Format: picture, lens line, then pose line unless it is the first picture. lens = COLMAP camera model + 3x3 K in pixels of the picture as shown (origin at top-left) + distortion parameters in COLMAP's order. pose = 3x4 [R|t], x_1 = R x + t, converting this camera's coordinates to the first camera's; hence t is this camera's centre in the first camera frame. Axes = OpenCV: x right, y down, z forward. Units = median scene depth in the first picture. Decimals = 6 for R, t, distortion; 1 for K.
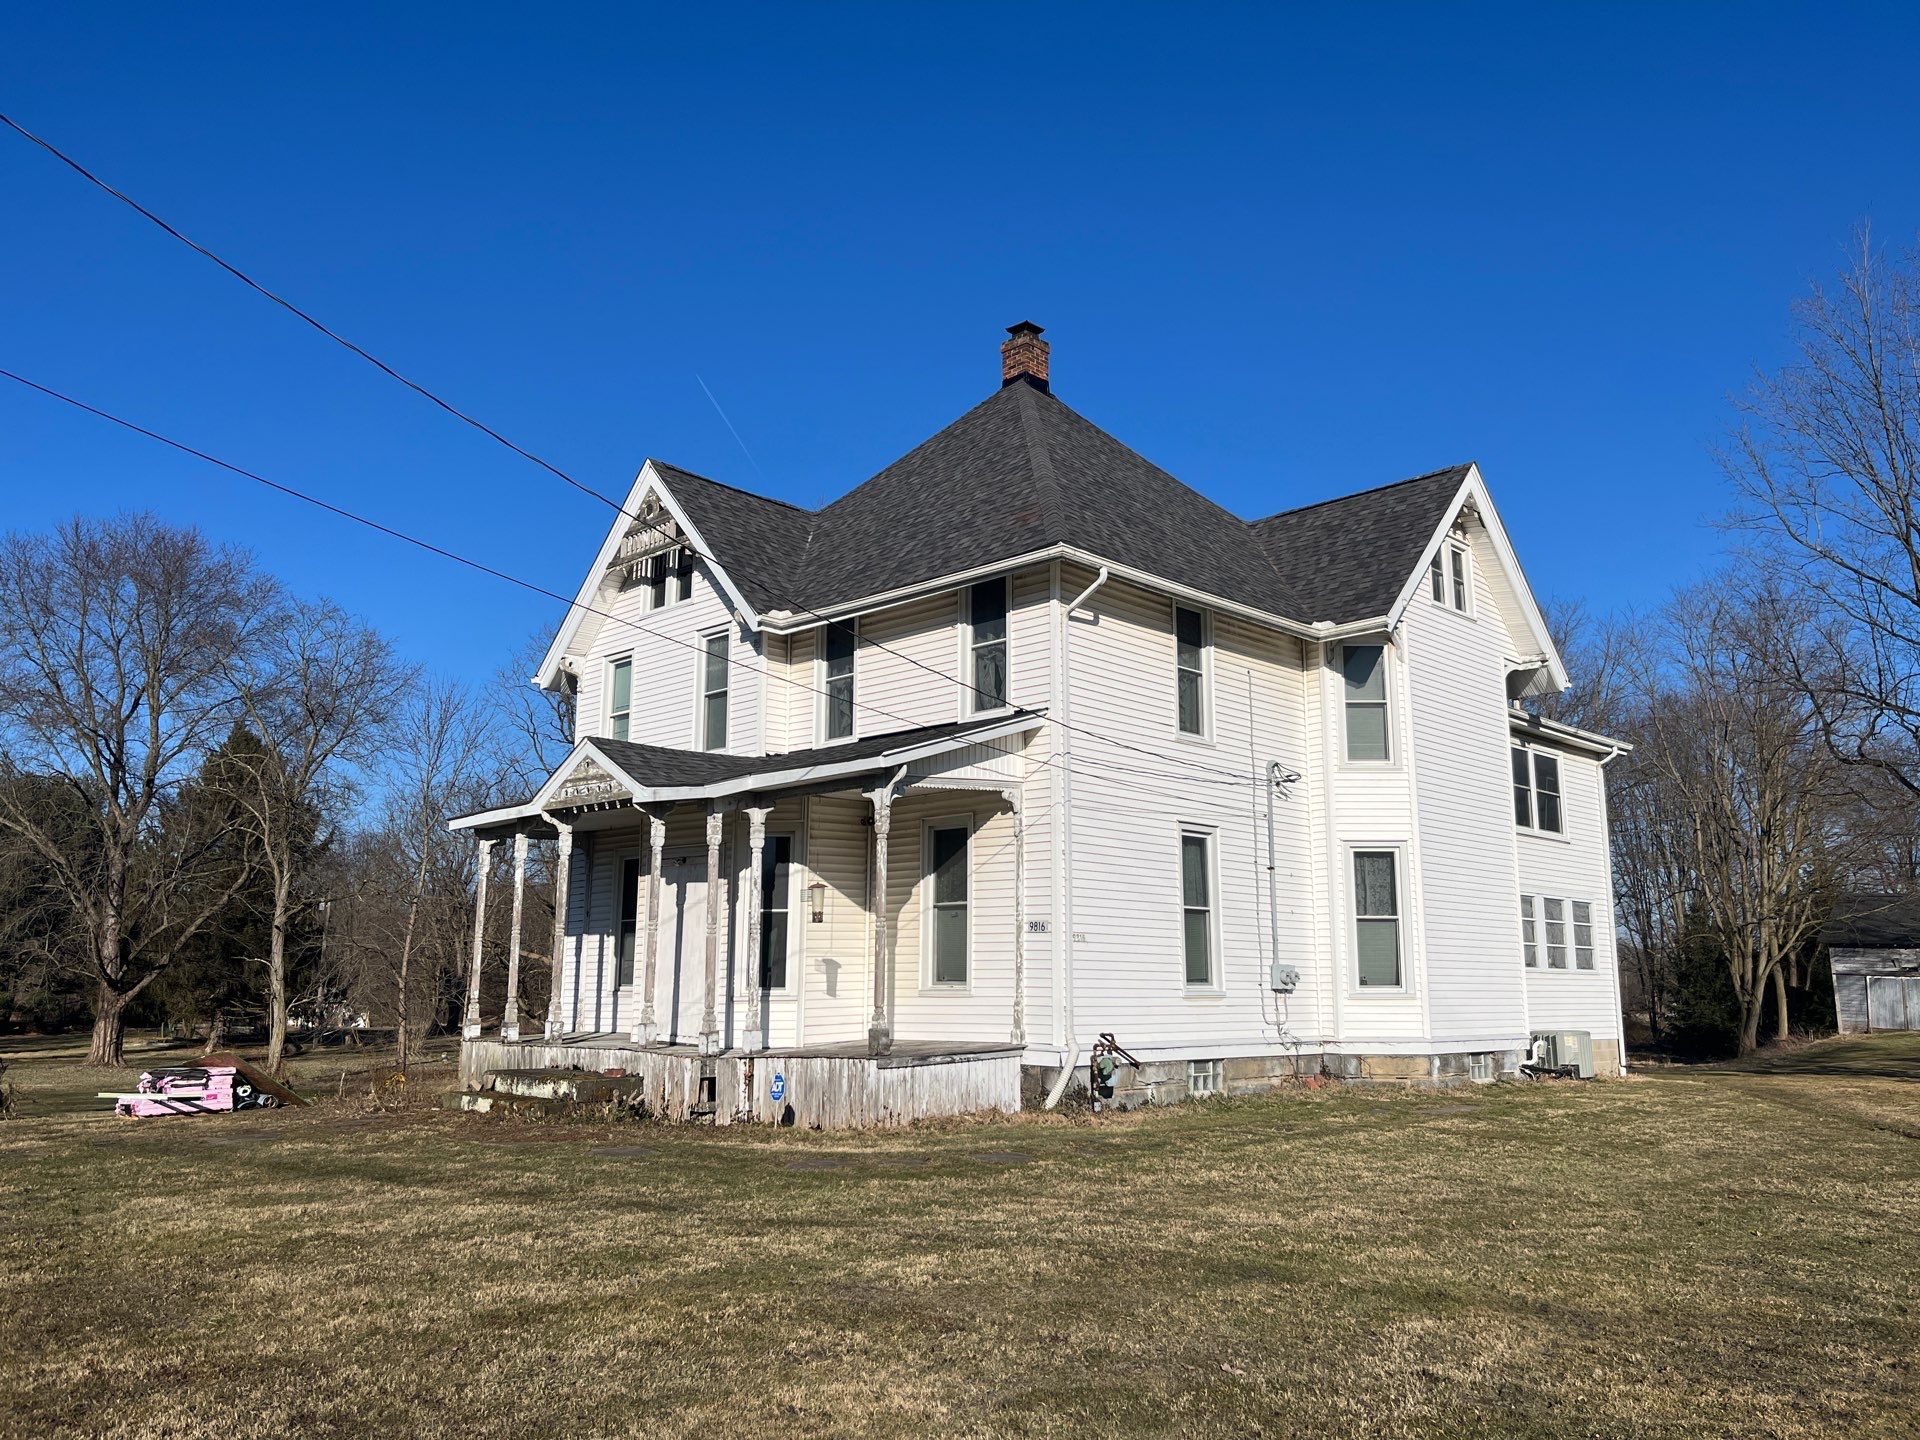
lens RADIAL K [[1465.5, 0, 960.8], [0, 1465.5, 724.8], [0, 0, 1]] dist [0.012339, -0.013919]
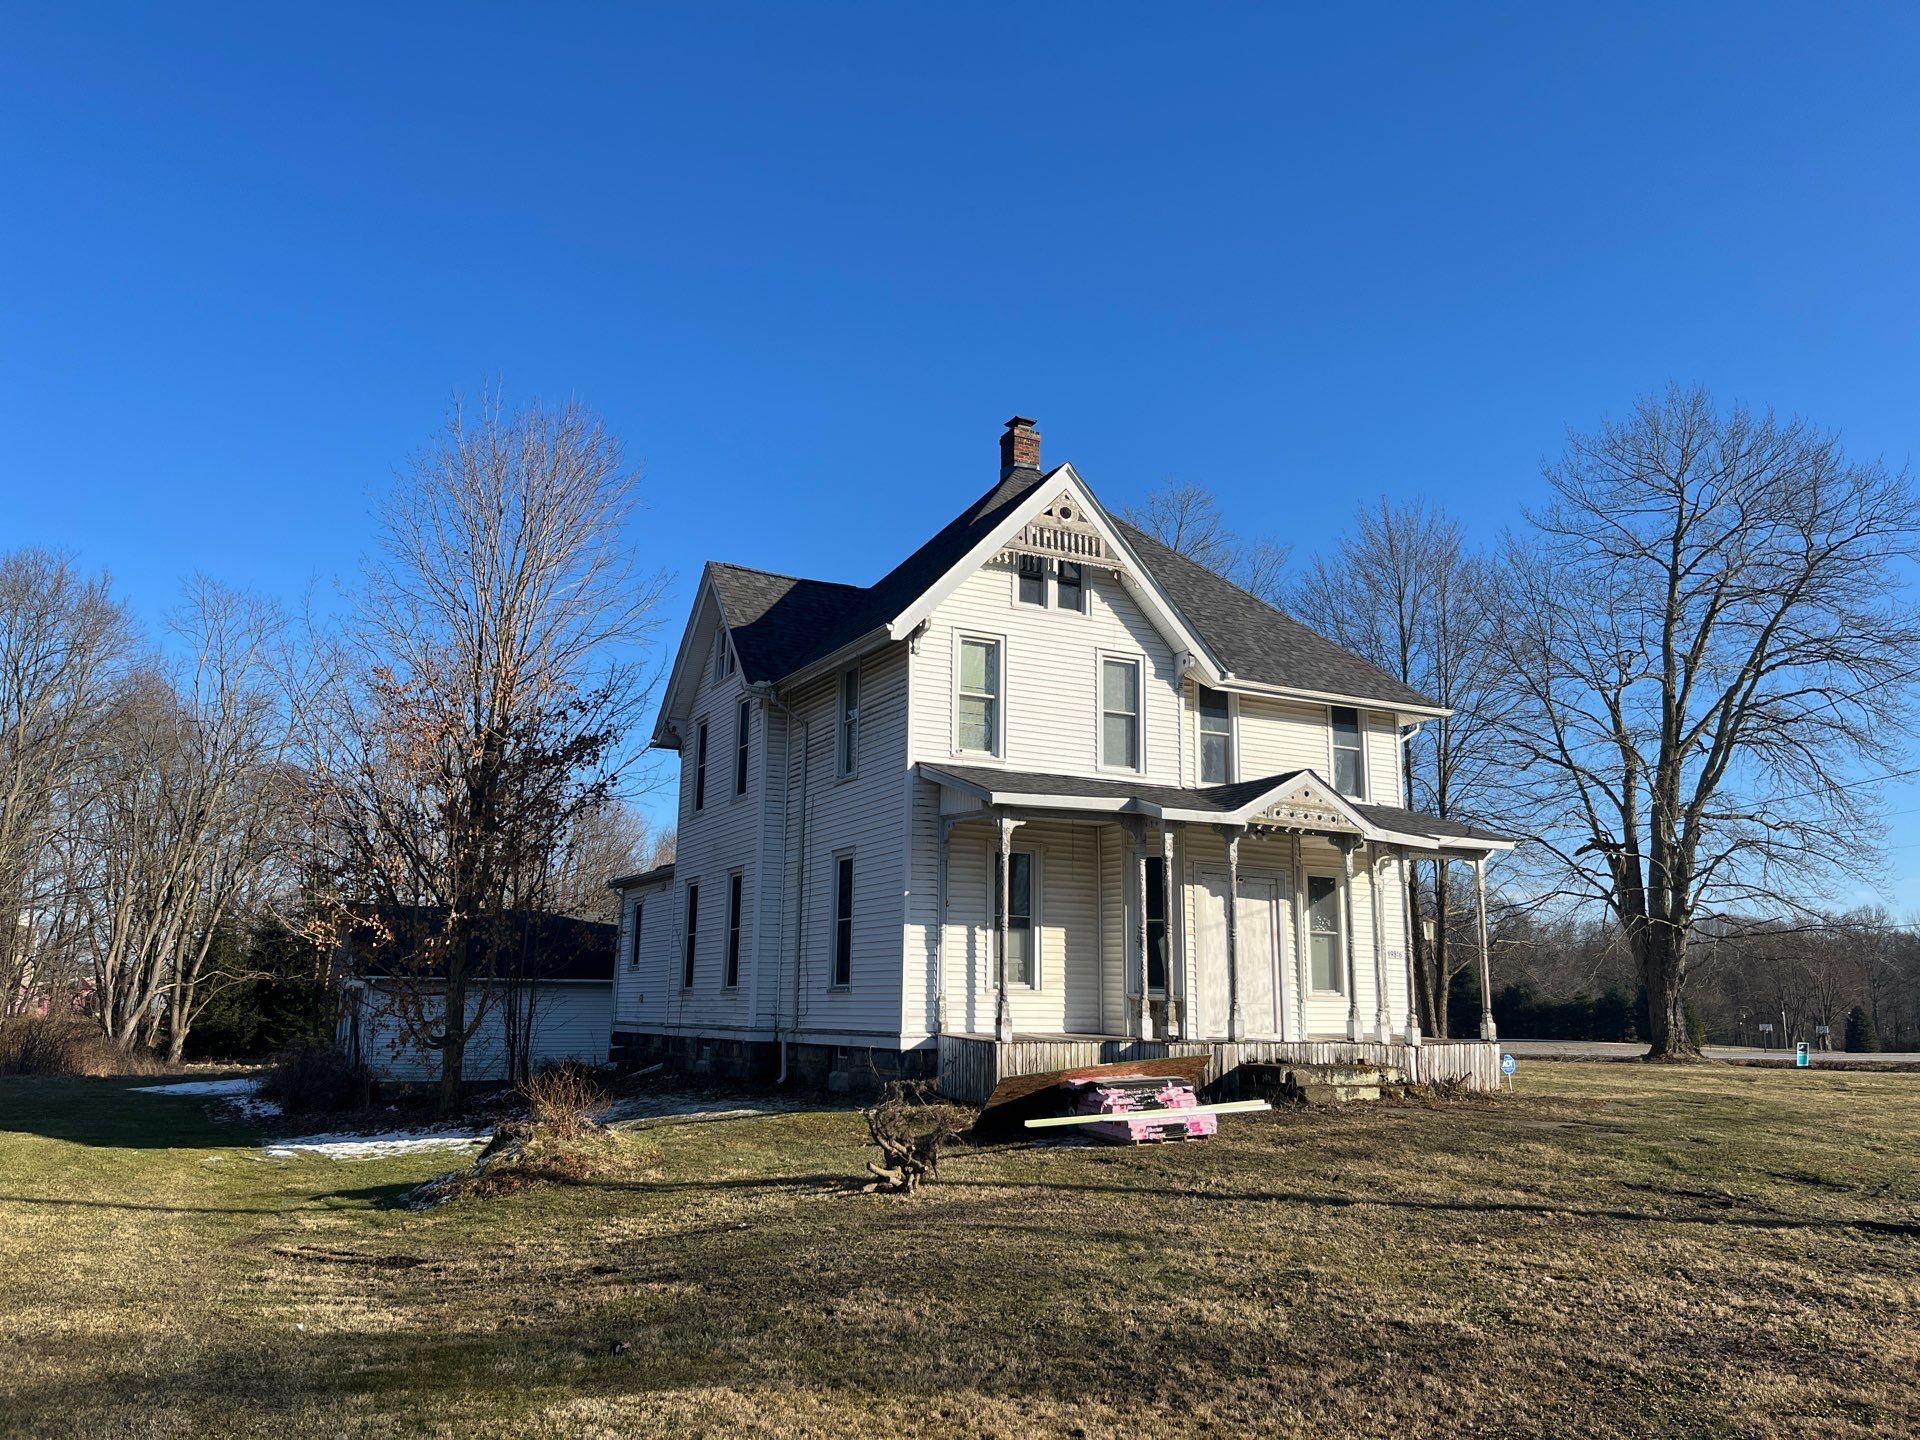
lens RADIAL K [[1465.5, 0, 950.2], [0, 1465.5, 707.5], [0, 0, 1]] dist [0.012339, -0.013919]
pose [[0.326321, 0.194306, 0.925073, -1.332154], [-0.182296, 0.973210, -0.140112, 0.162489], [-0.927514, -0.122916, 0.353000, 0.814210]]
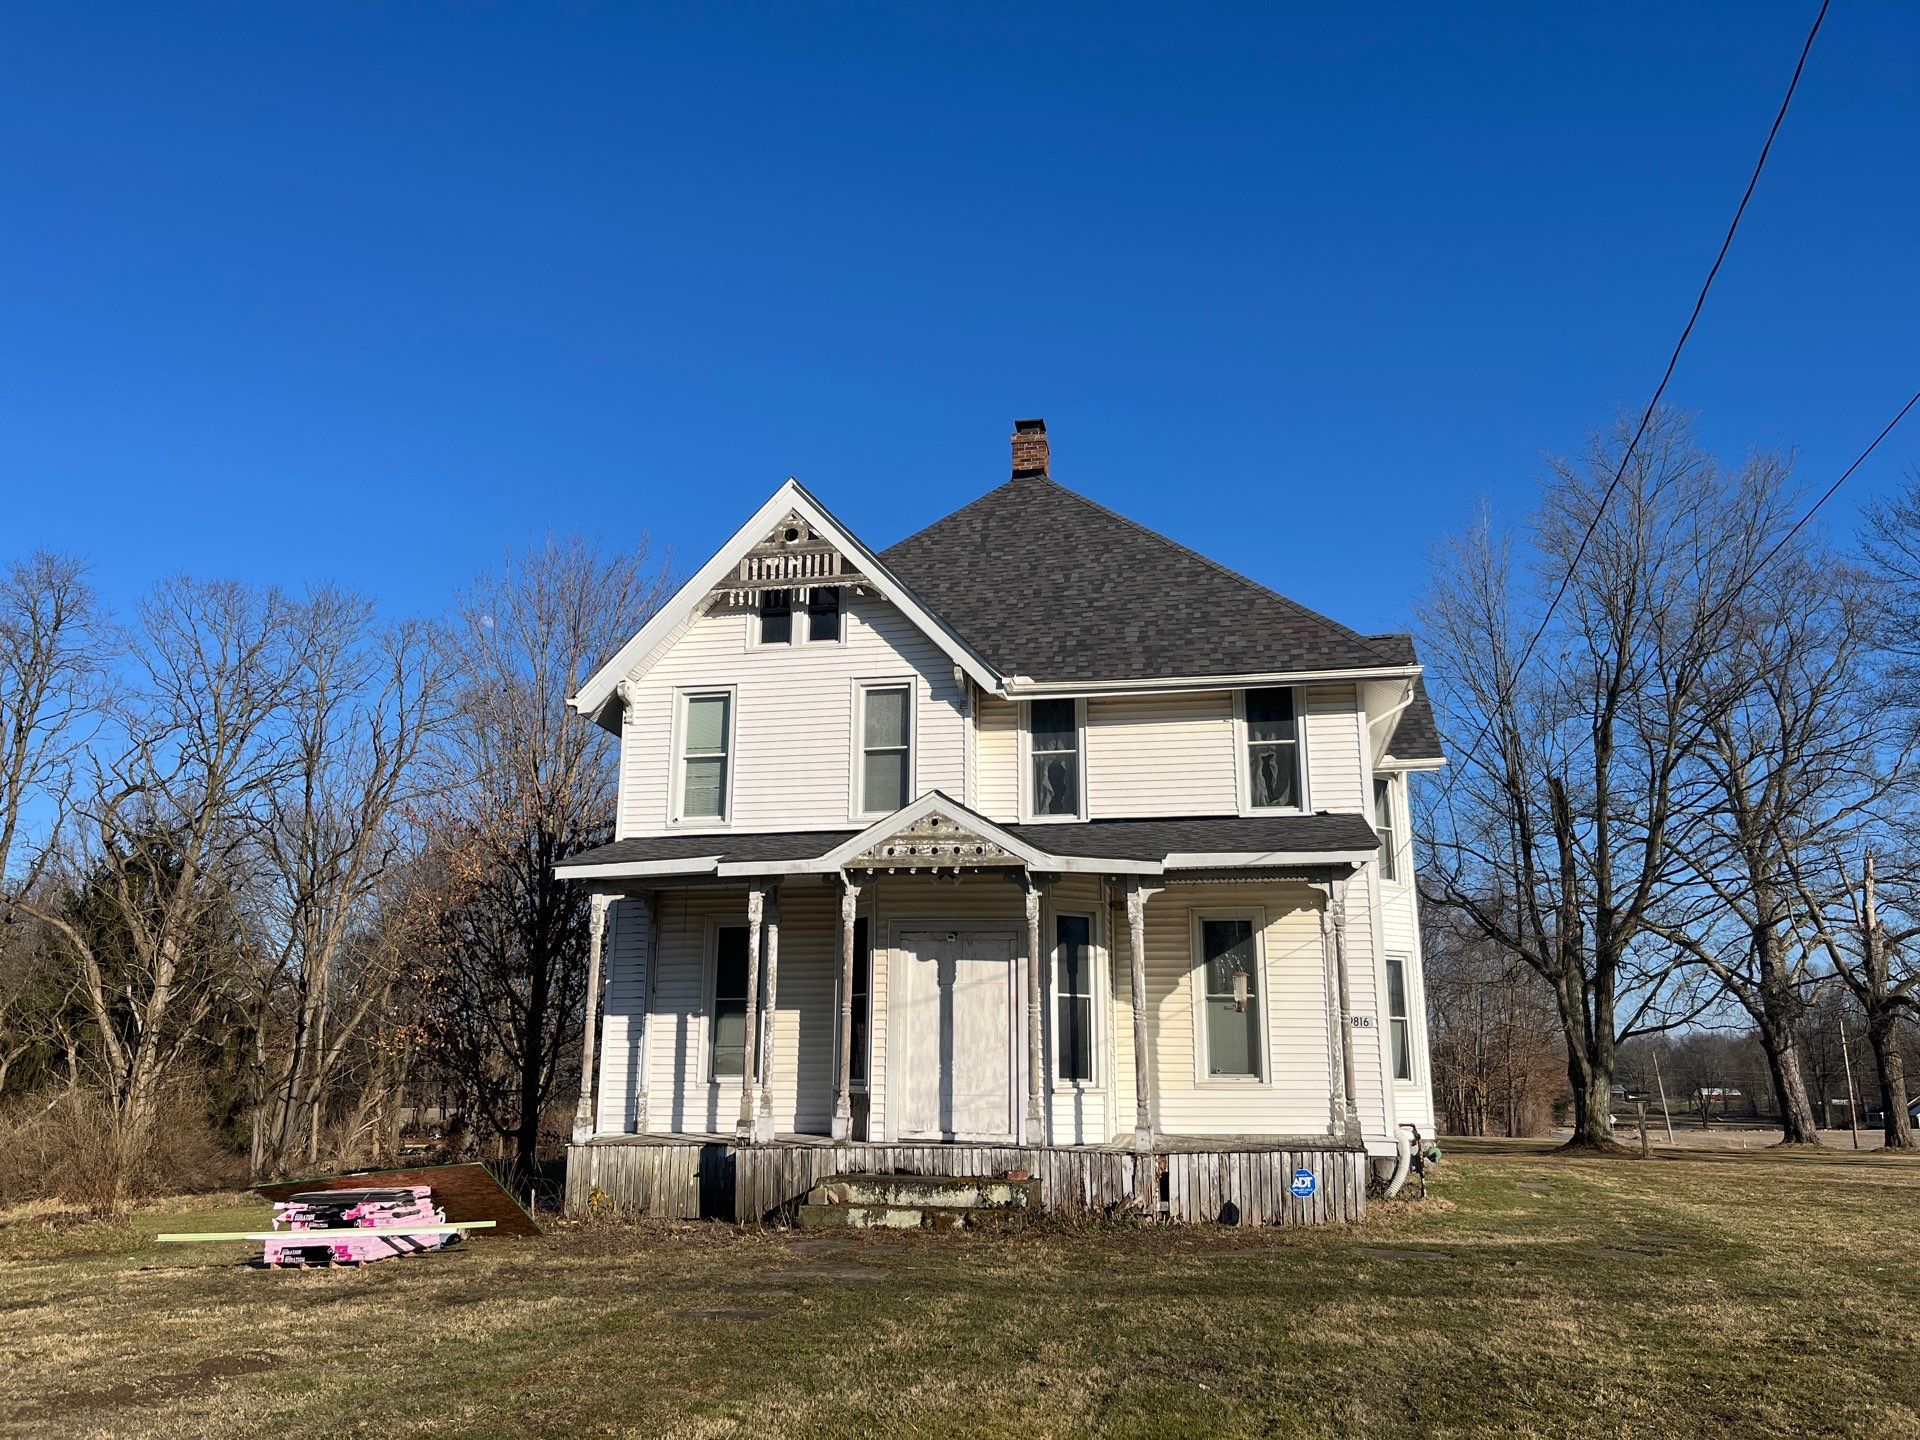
lens RADIAL K [[1465.5, 0, 961.5], [0, 1465.5, 718.1], [0, 0, 1]] dist [0.012339, -0.013919]
pose [[0.833896, 0.136208, 0.534850, -0.681712], [-0.098604, 0.990245, -0.098446, 0.047776], [-0.543042, 0.029355, 0.839192, 0.233472]]
